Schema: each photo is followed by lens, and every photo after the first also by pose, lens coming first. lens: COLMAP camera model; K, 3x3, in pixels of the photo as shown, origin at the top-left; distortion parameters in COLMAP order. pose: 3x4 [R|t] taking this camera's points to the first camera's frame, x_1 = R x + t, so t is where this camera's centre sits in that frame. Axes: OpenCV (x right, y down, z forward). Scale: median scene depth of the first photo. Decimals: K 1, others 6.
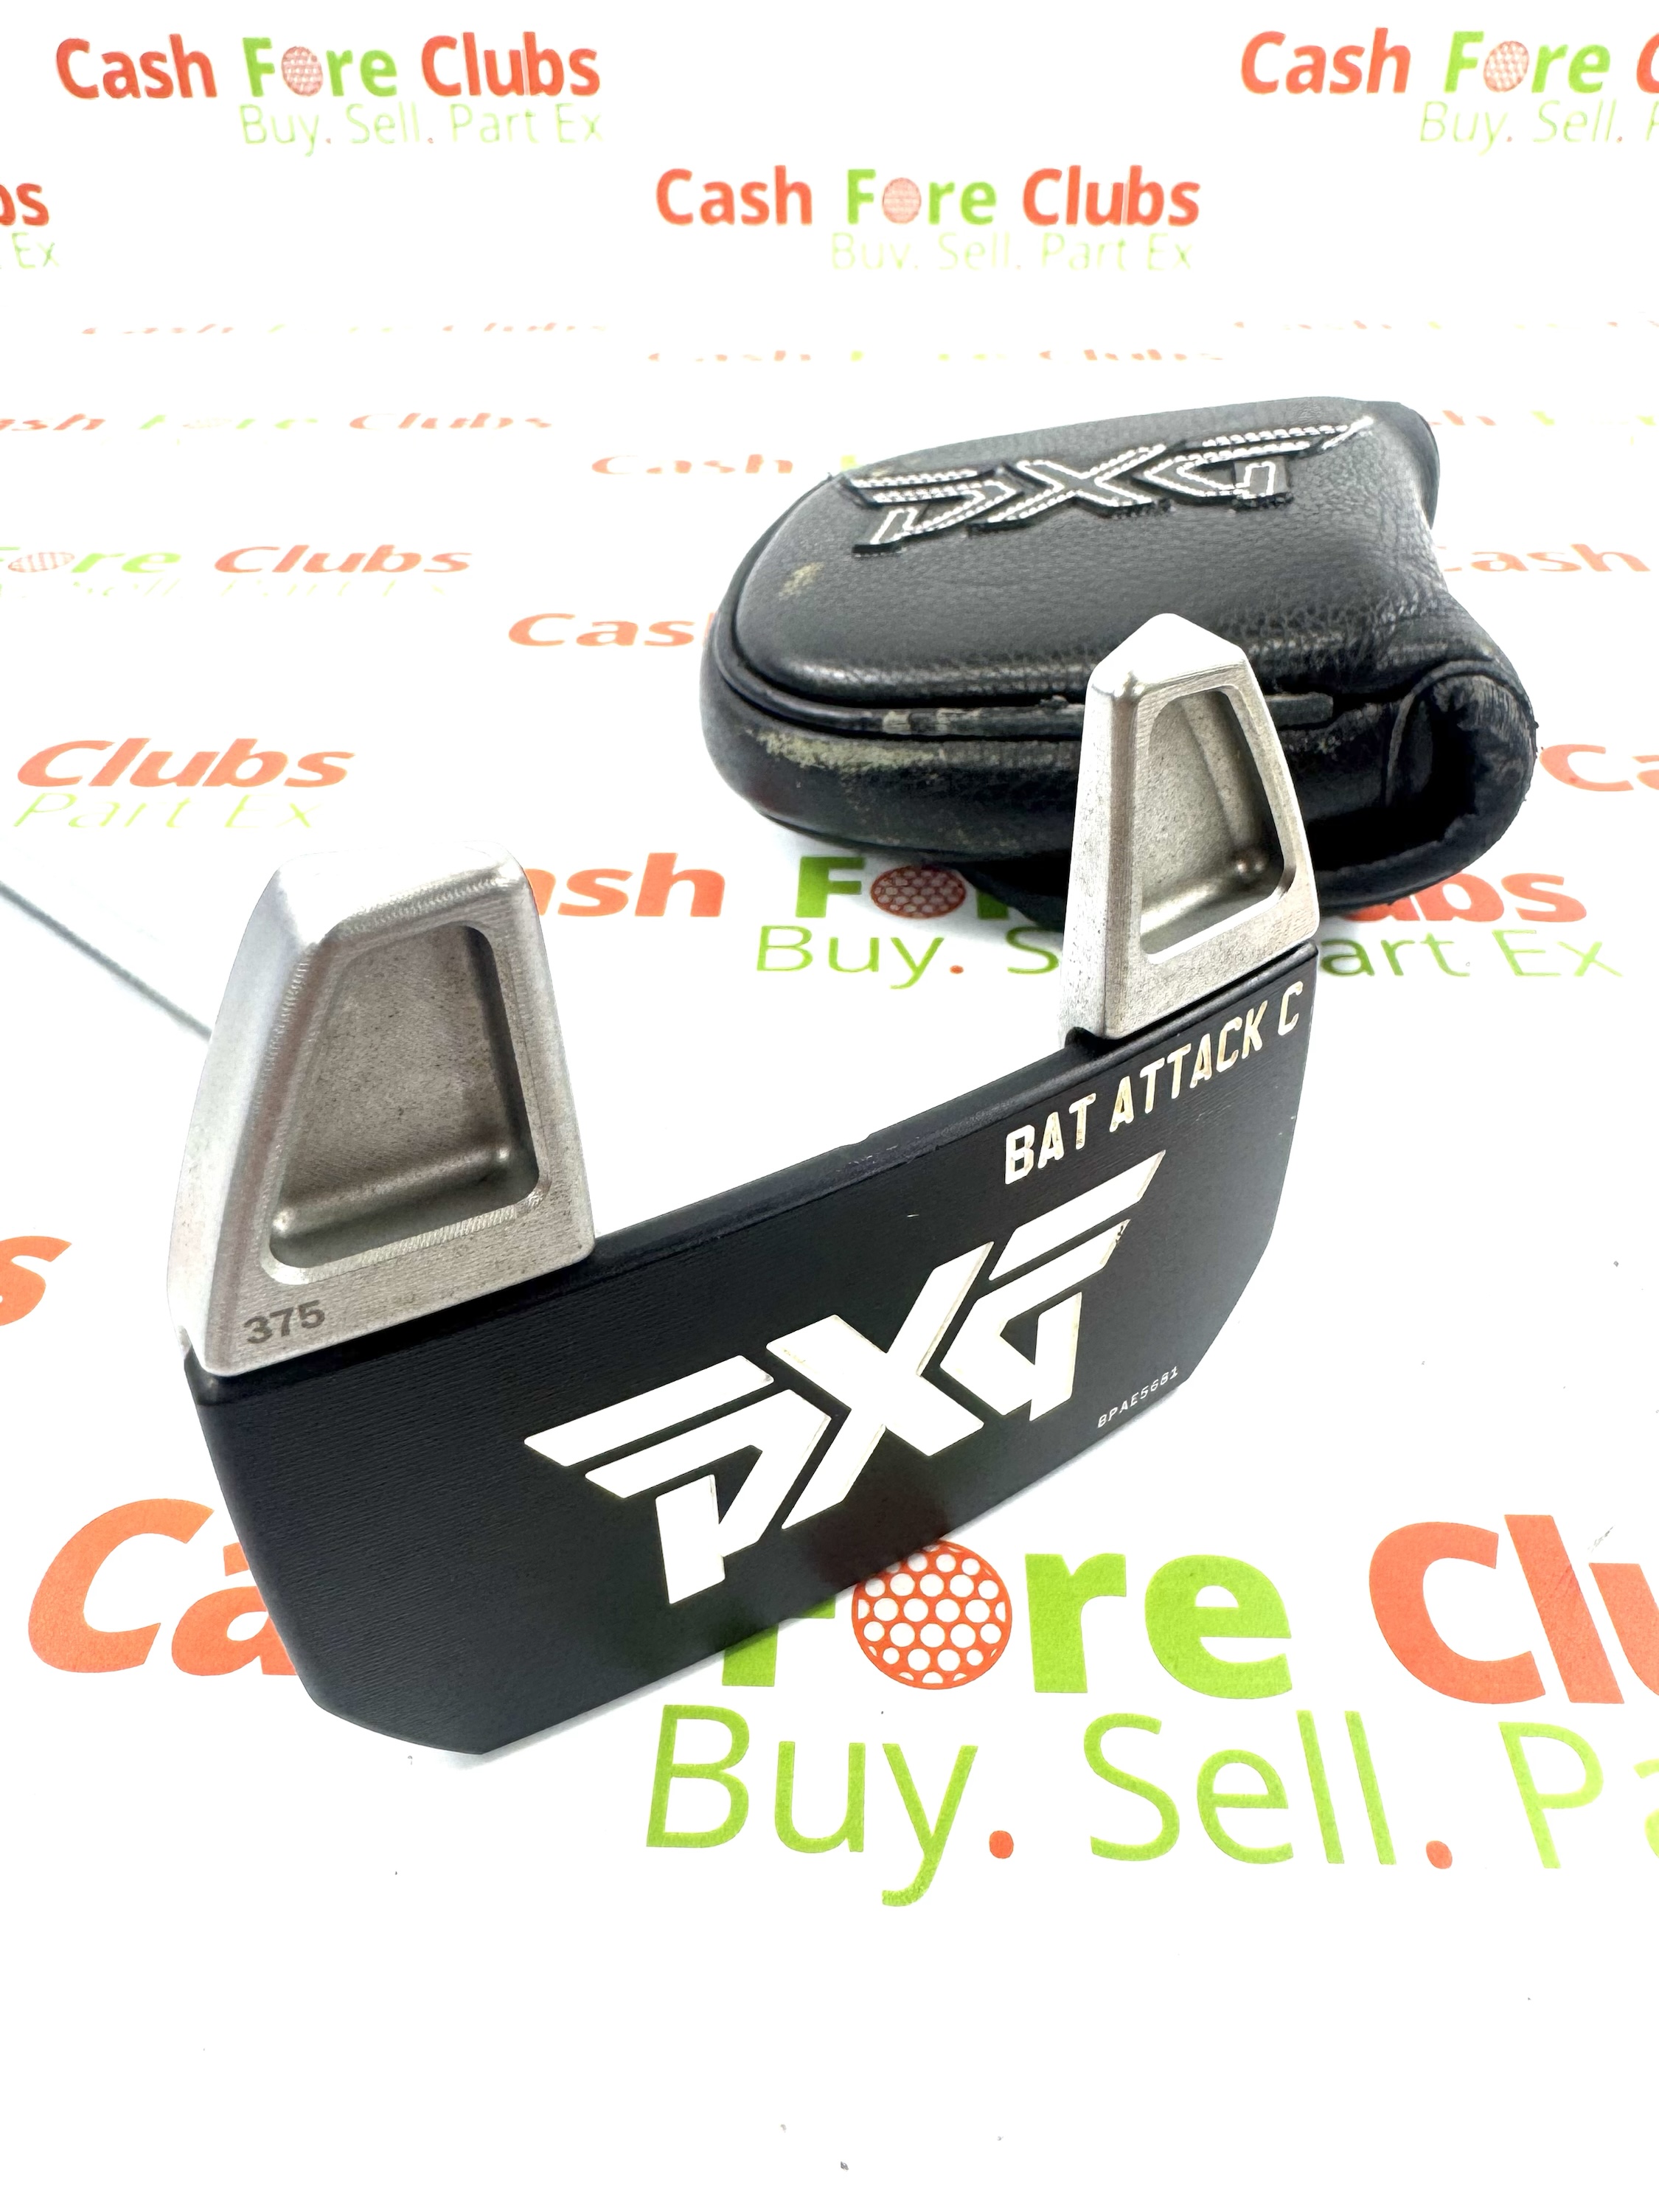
lens RADIAL K [[1563.1, 0, 829.5], [0, 1563.1, 1106.0], [0, 0, 1]] dist [-0.010910, -0.000390]
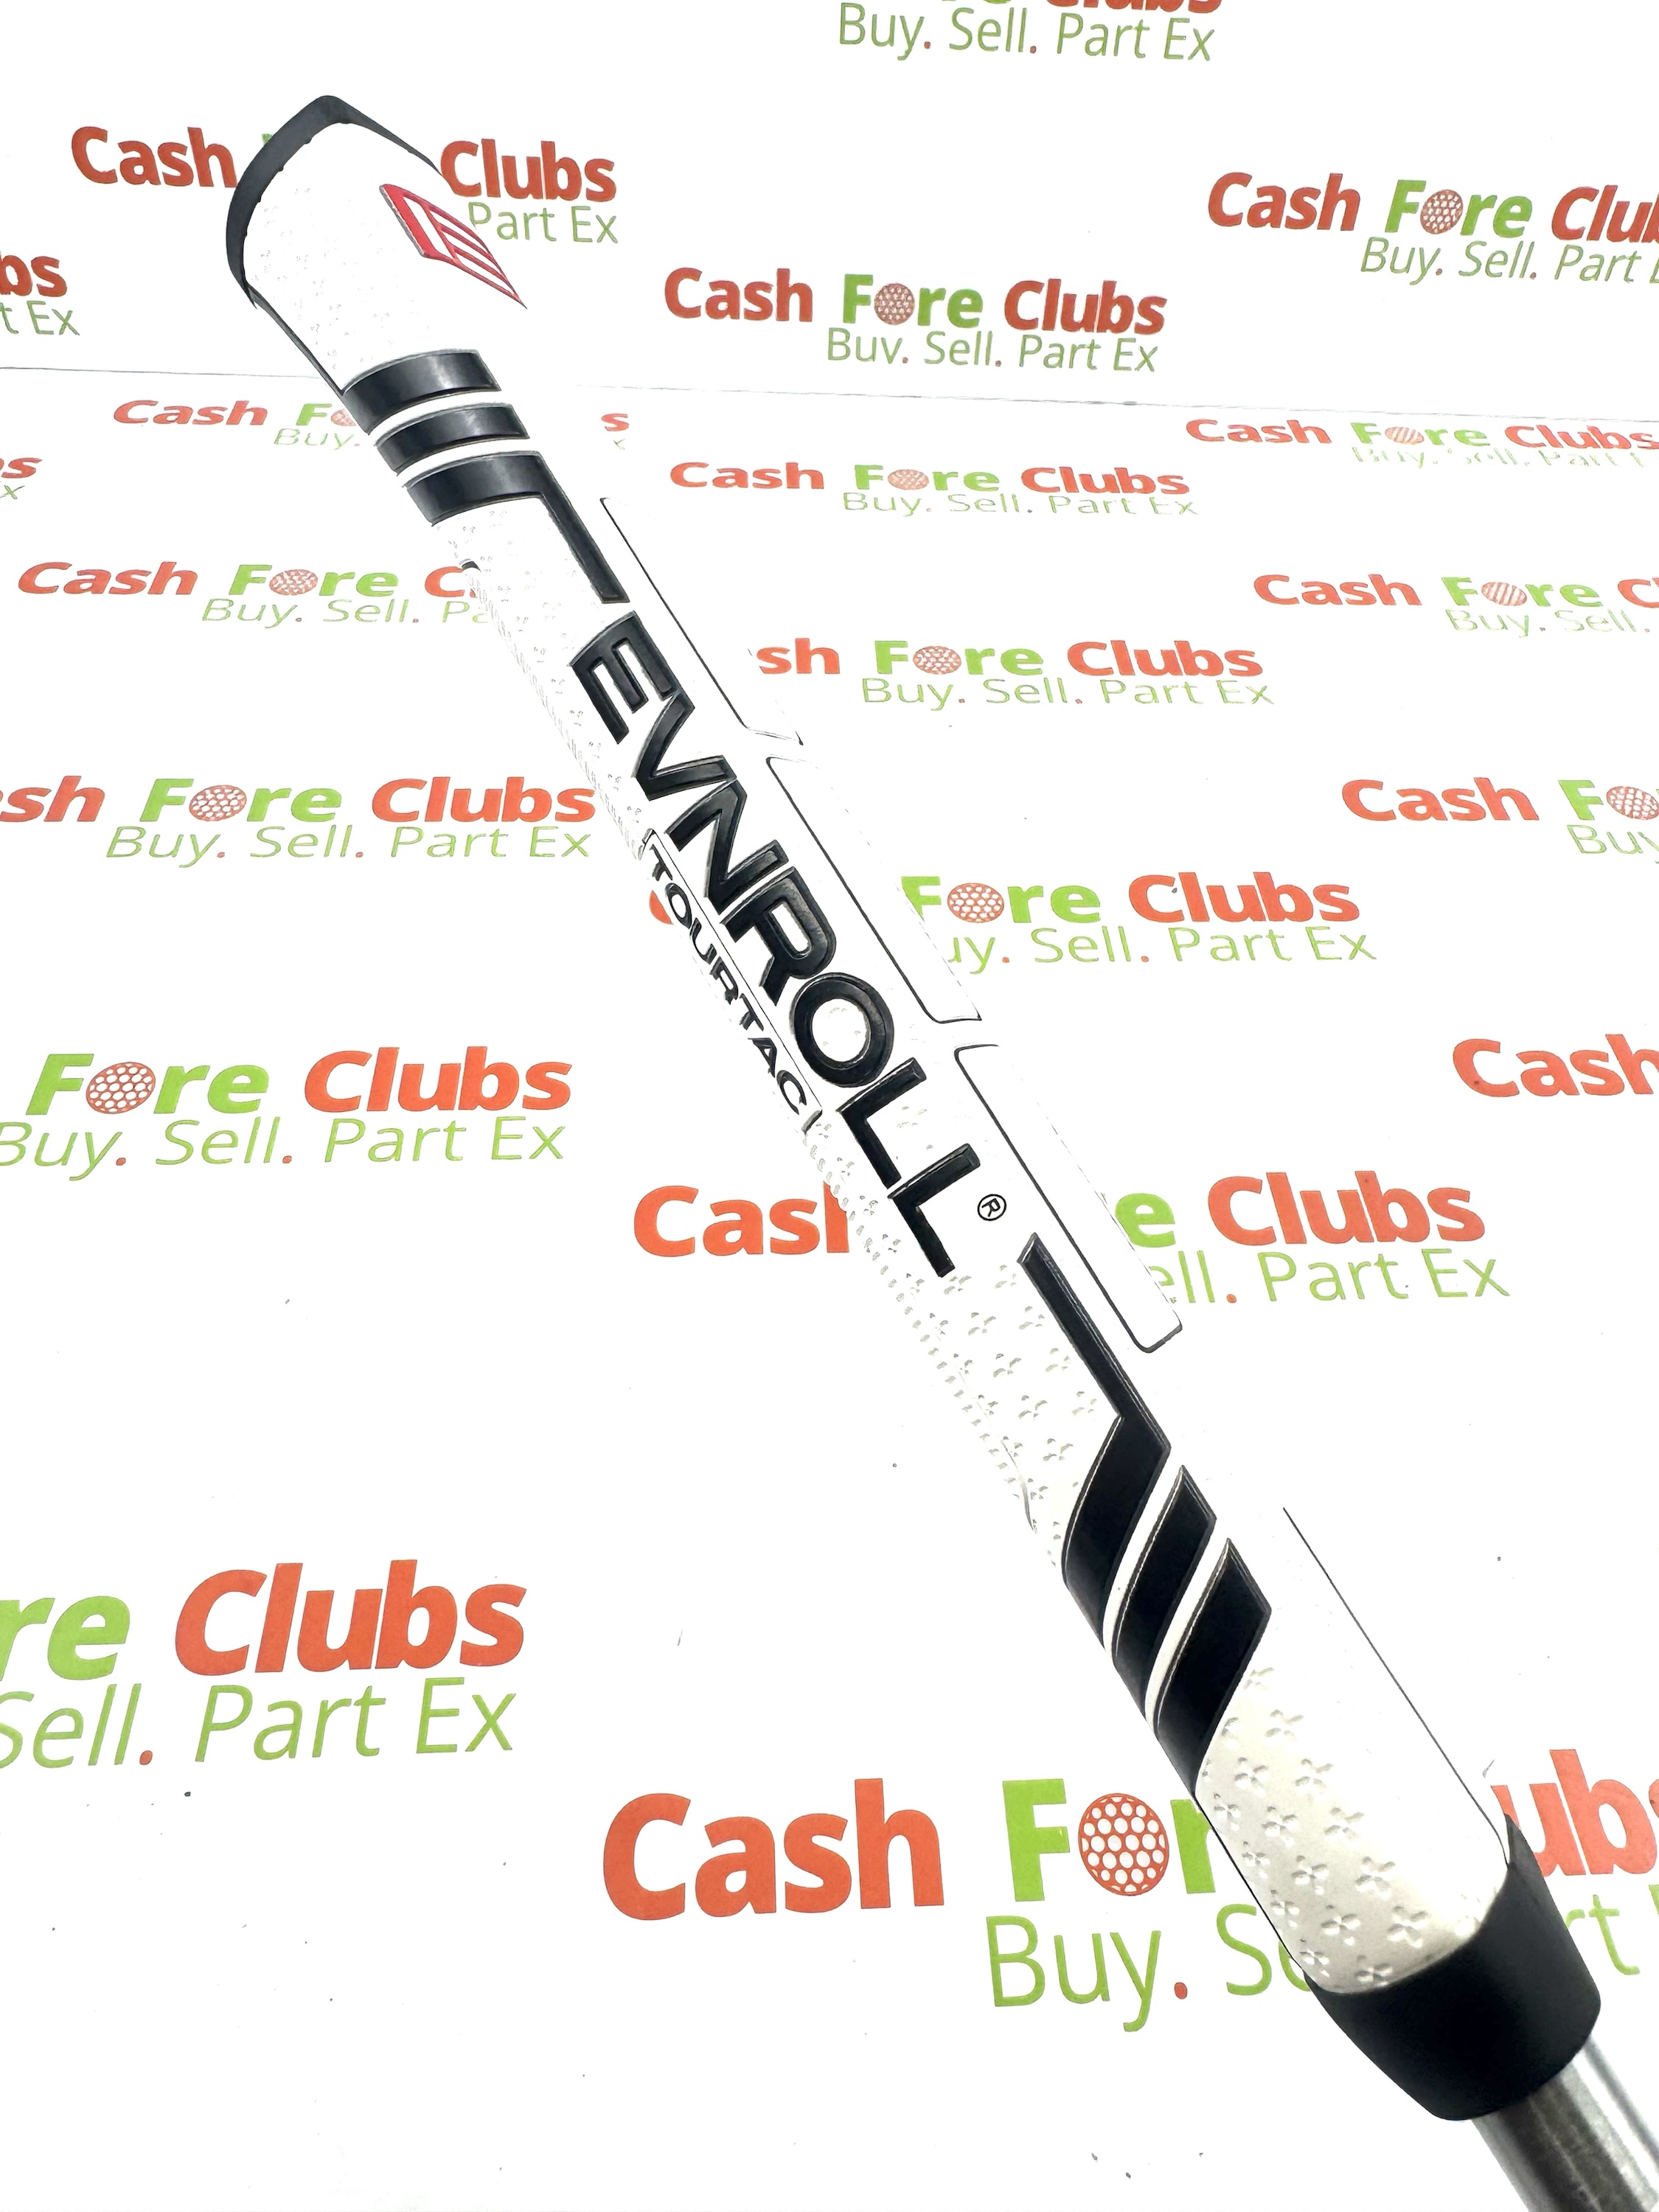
lens RADIAL K [[1545.1, 0, 829.5], [0, 1545.1, 1106.0], [0, 0, 1]] dist [-0.004617, -0.002474]
pose [[0.995185, -0.029415, 0.093496, -0.120029], [0.011284, 0.981946, 0.188823, -0.246157], [-0.097363, -0.186858, 0.977550, -0.153640]]
